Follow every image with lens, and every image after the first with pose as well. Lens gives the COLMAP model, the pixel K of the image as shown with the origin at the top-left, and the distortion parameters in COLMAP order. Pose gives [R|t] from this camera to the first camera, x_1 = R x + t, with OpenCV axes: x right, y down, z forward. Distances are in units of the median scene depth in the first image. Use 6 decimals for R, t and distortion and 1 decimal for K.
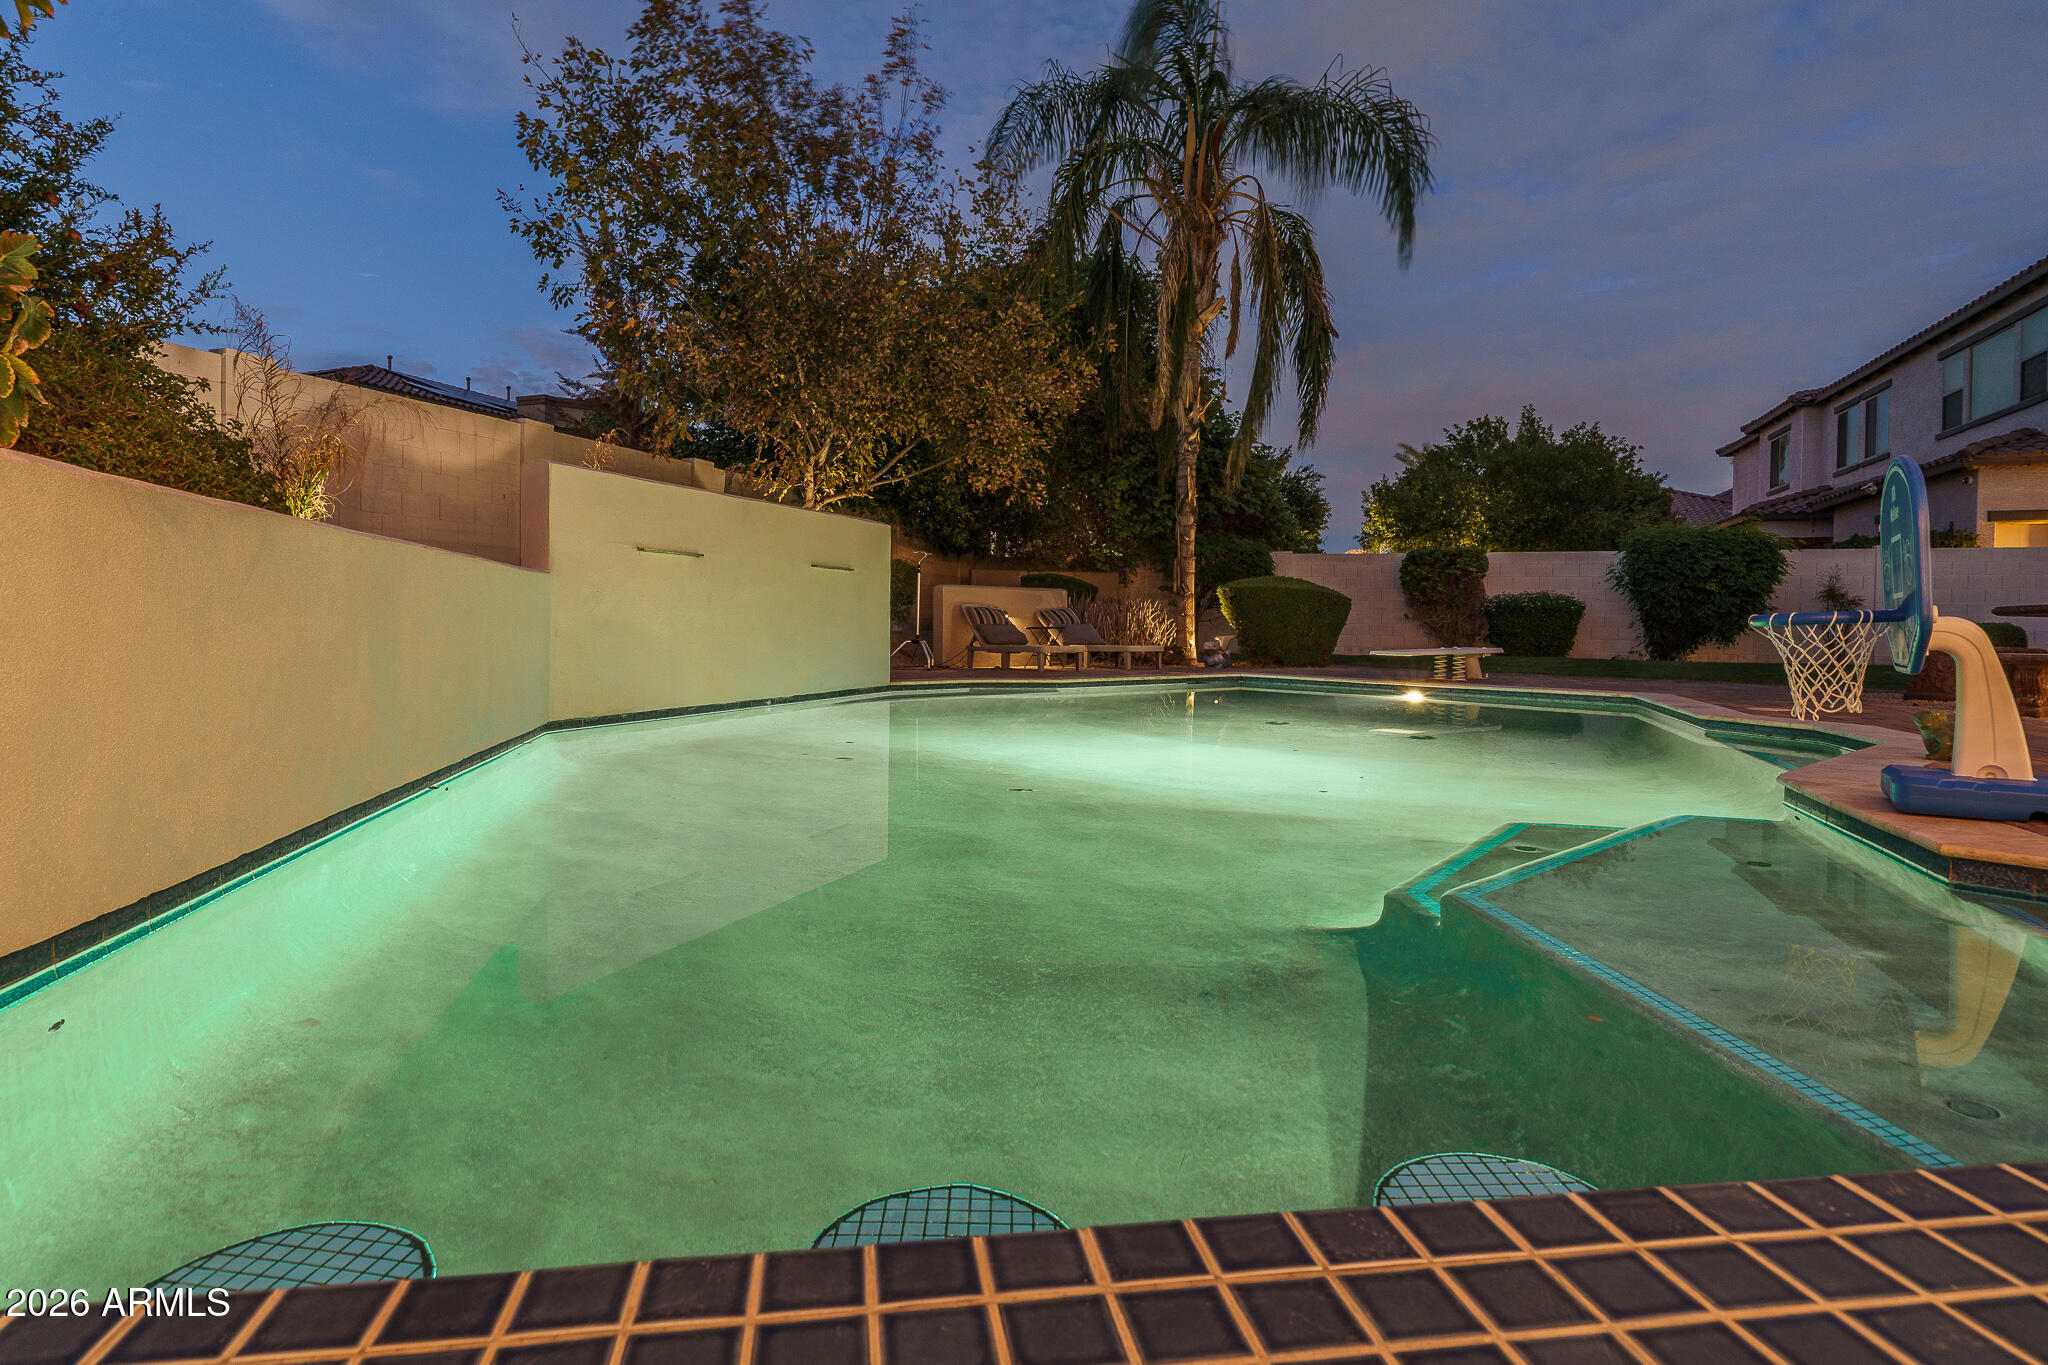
lens RADIAL K [[1100.1, 0, 1002.7], [0, 1100.1, 634.4], [0, 0, 1]] dist [0.001069, -0.000119]
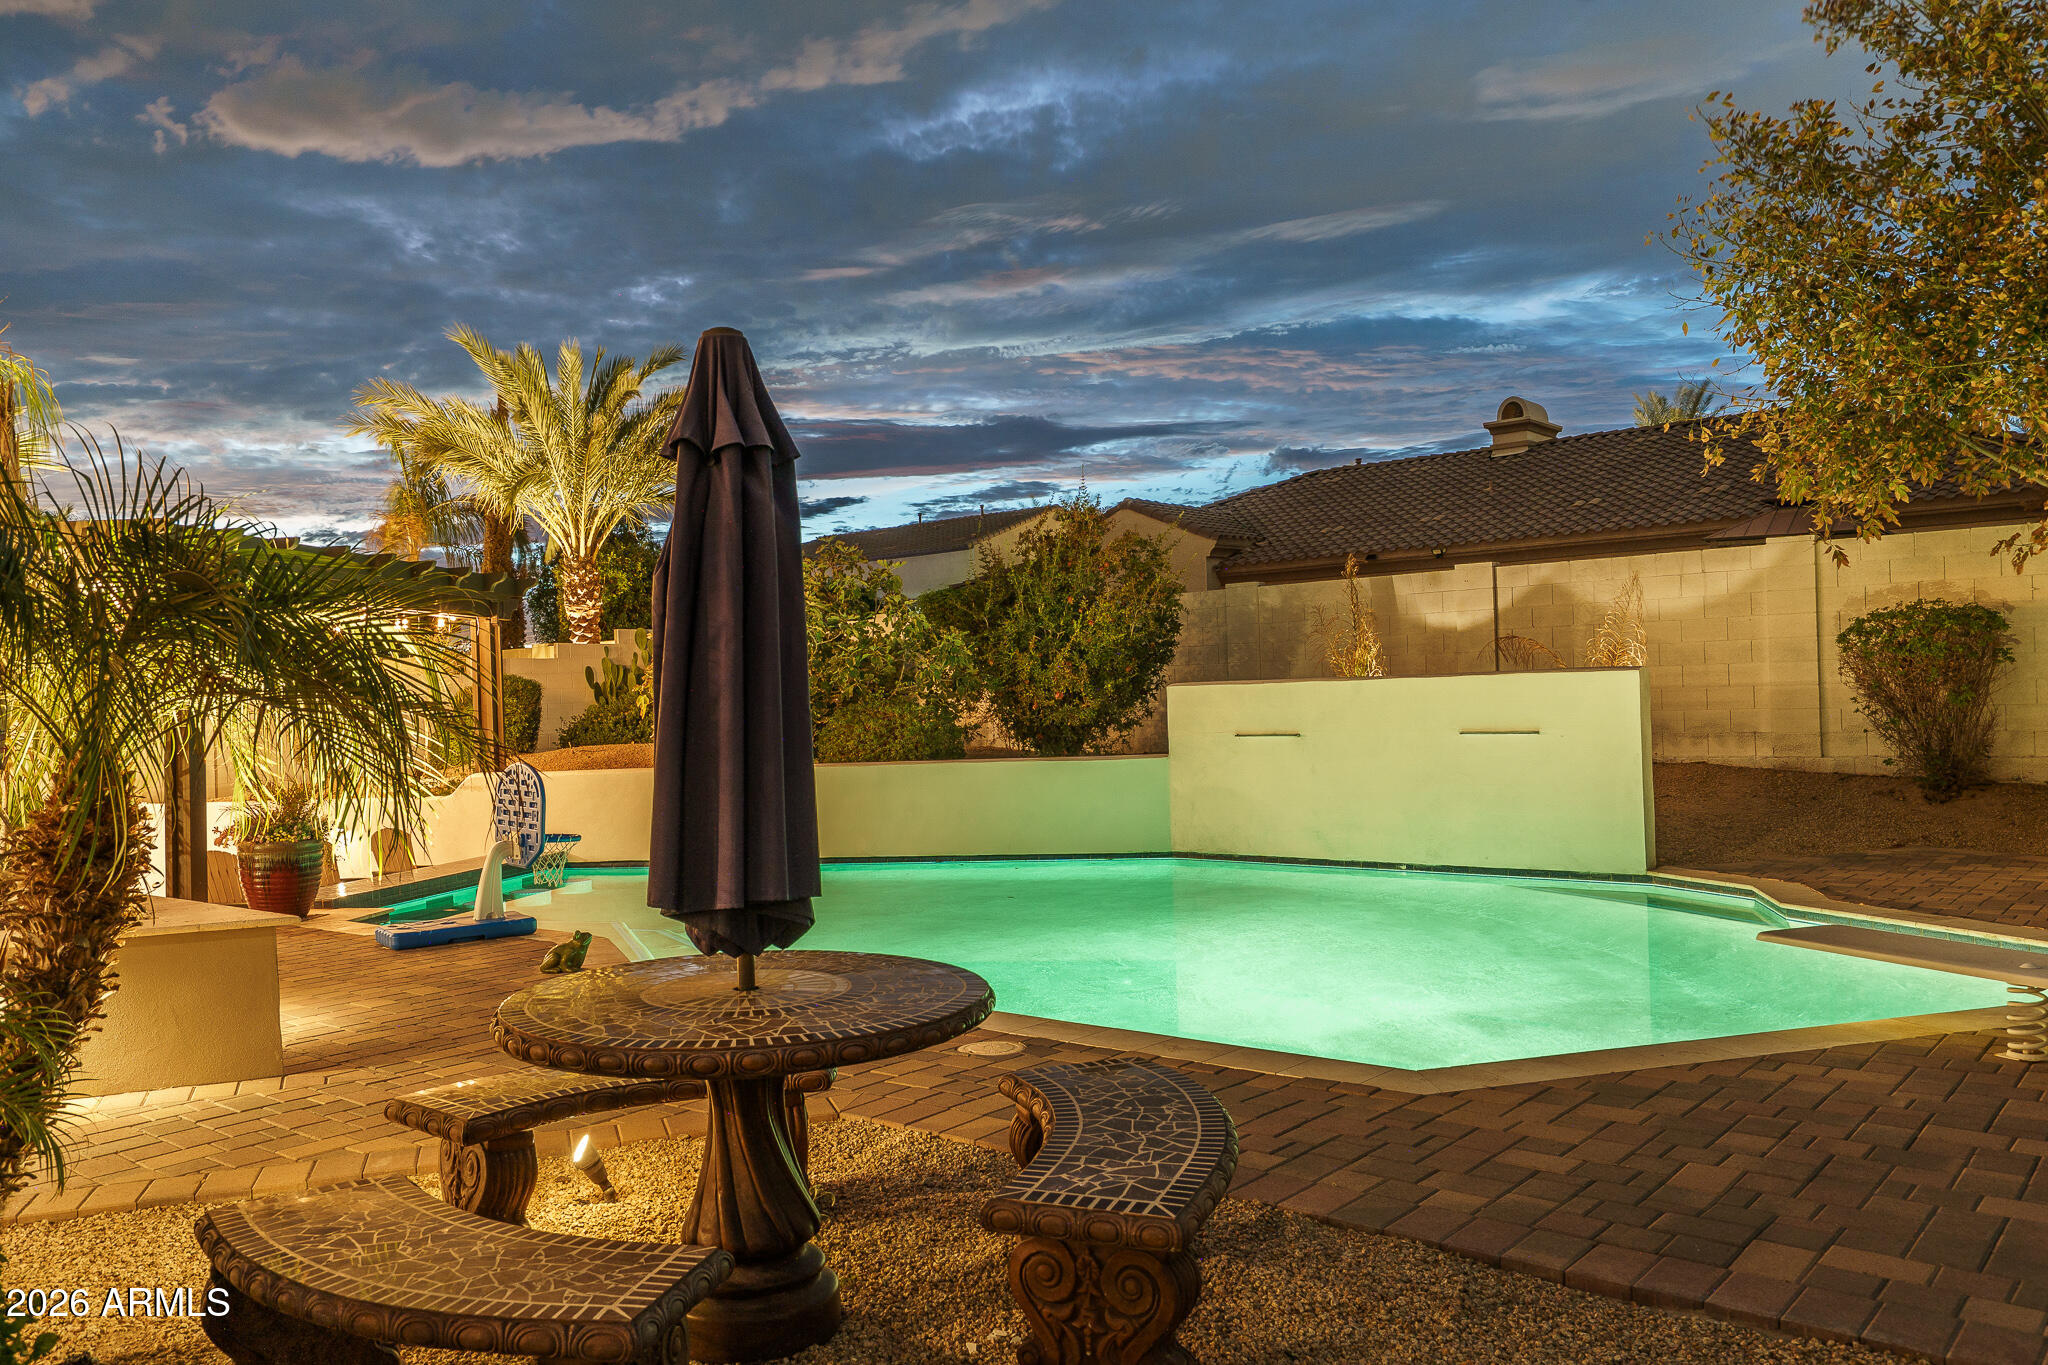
lens RADIAL K [[1578.3, 0, 1024.0], [0, 1578.3, 682.5], [0, 0, 1]] dist [-0.001525, 0.004901]
pose [[-0.339274, -0.003089, -0.940683, 0.920265], [0.020790, 0.999726, -0.010781, -0.073286], [0.940458, -0.023214, -0.339117, 0.813561]]
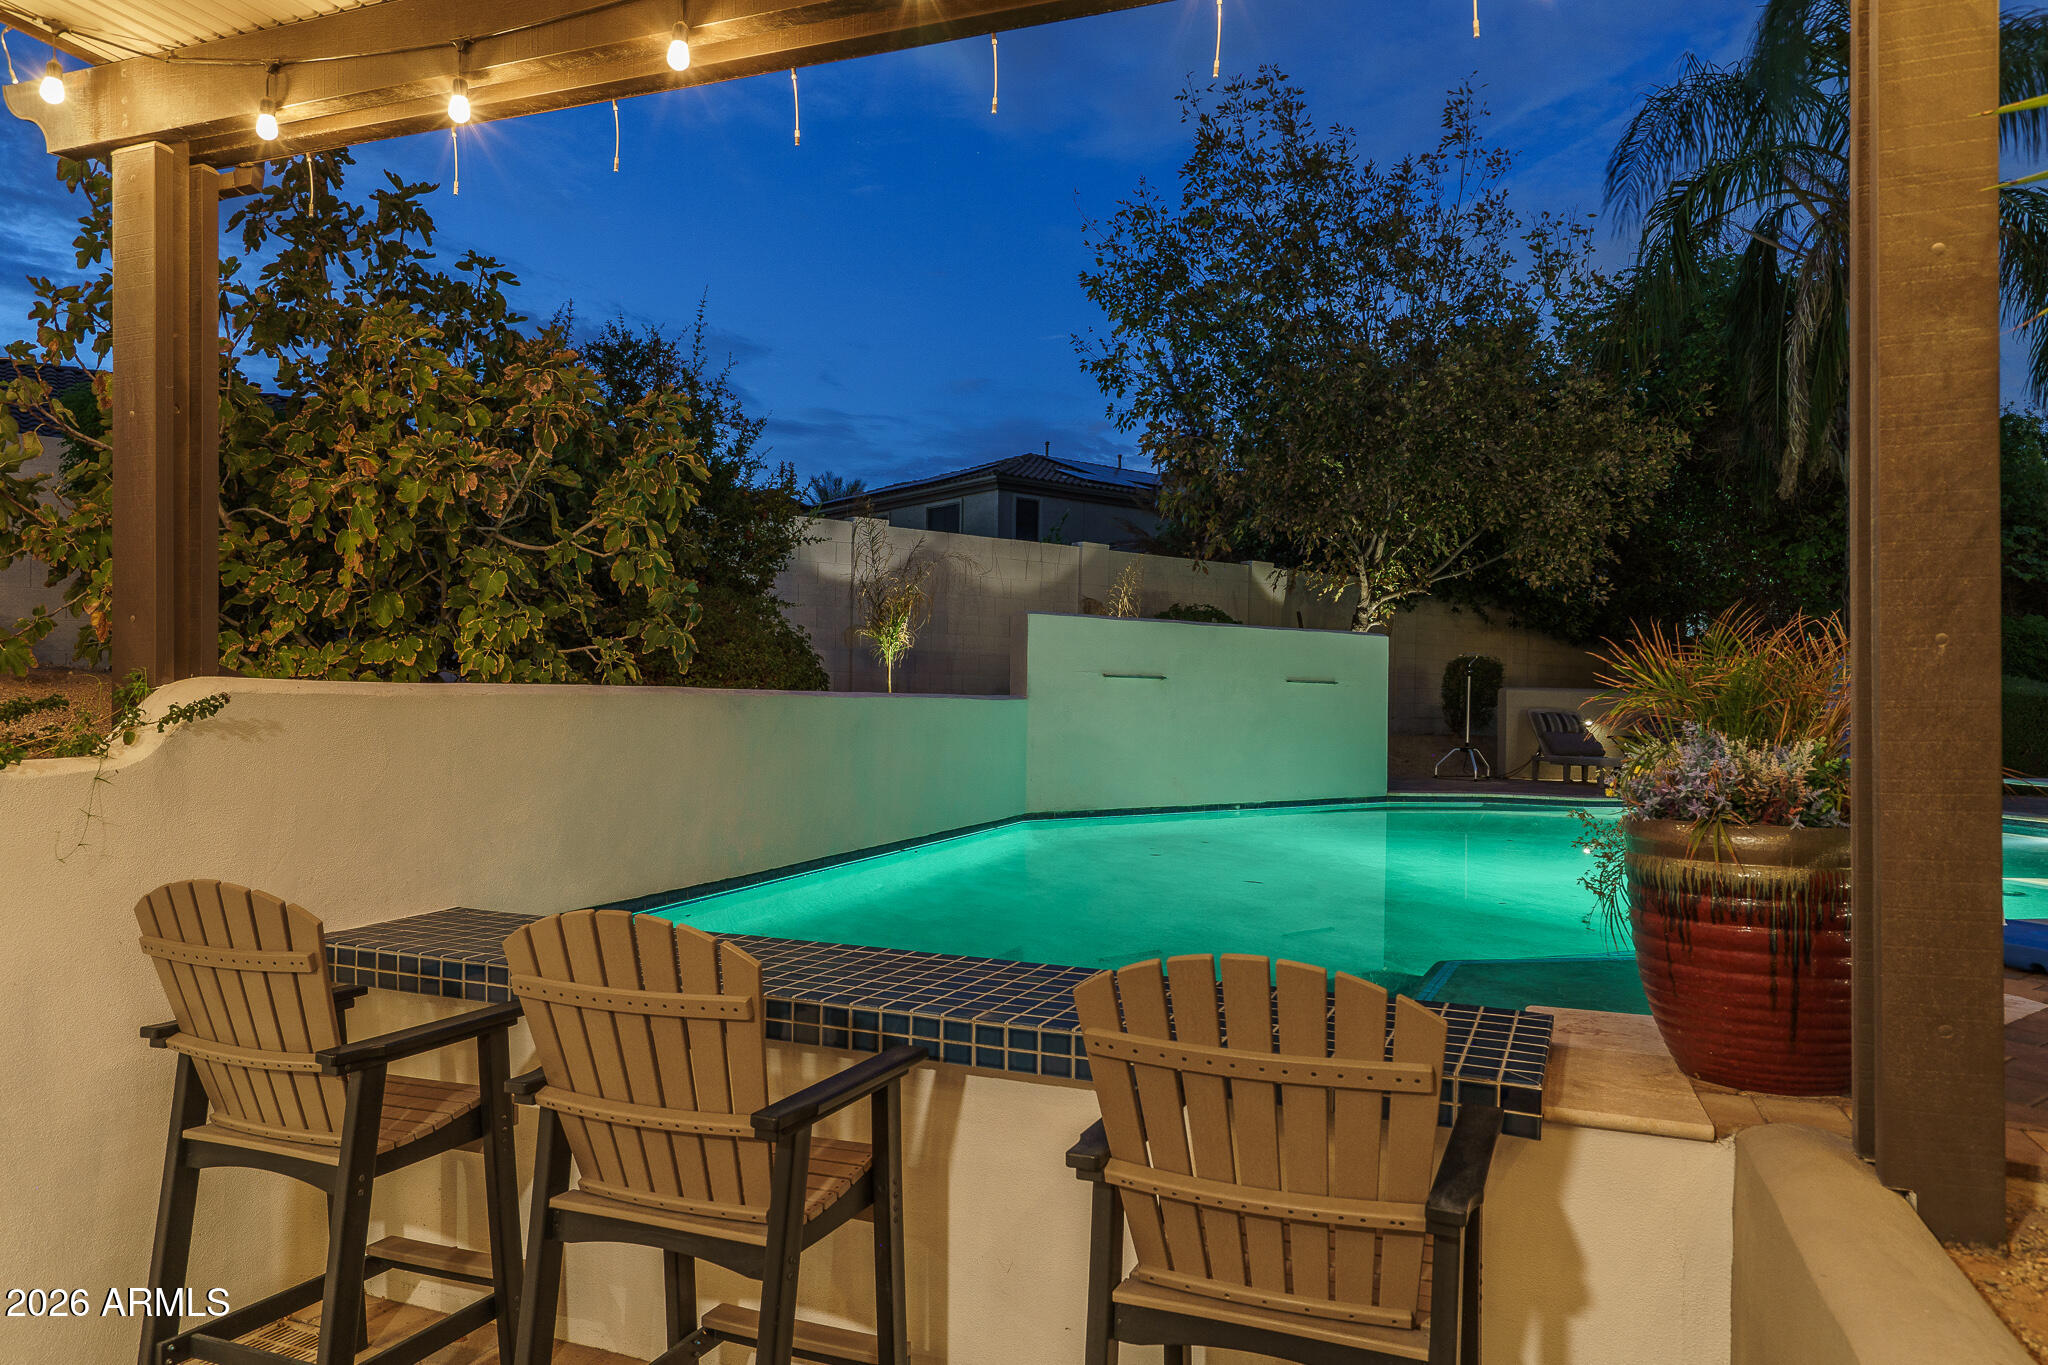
lens RADIAL K [[1358.8, 0, 1024.0], [0, 1358.8, 682.5], [0, 0, 1]] dist [0.029094, -0.061973]
pose [[0.855751, 0.001757, -0.517385, 0.214386], [-0.016191, 0.999595, -0.023386, -0.019069], [0.517135, 0.028390, 0.855433, -0.194133]]
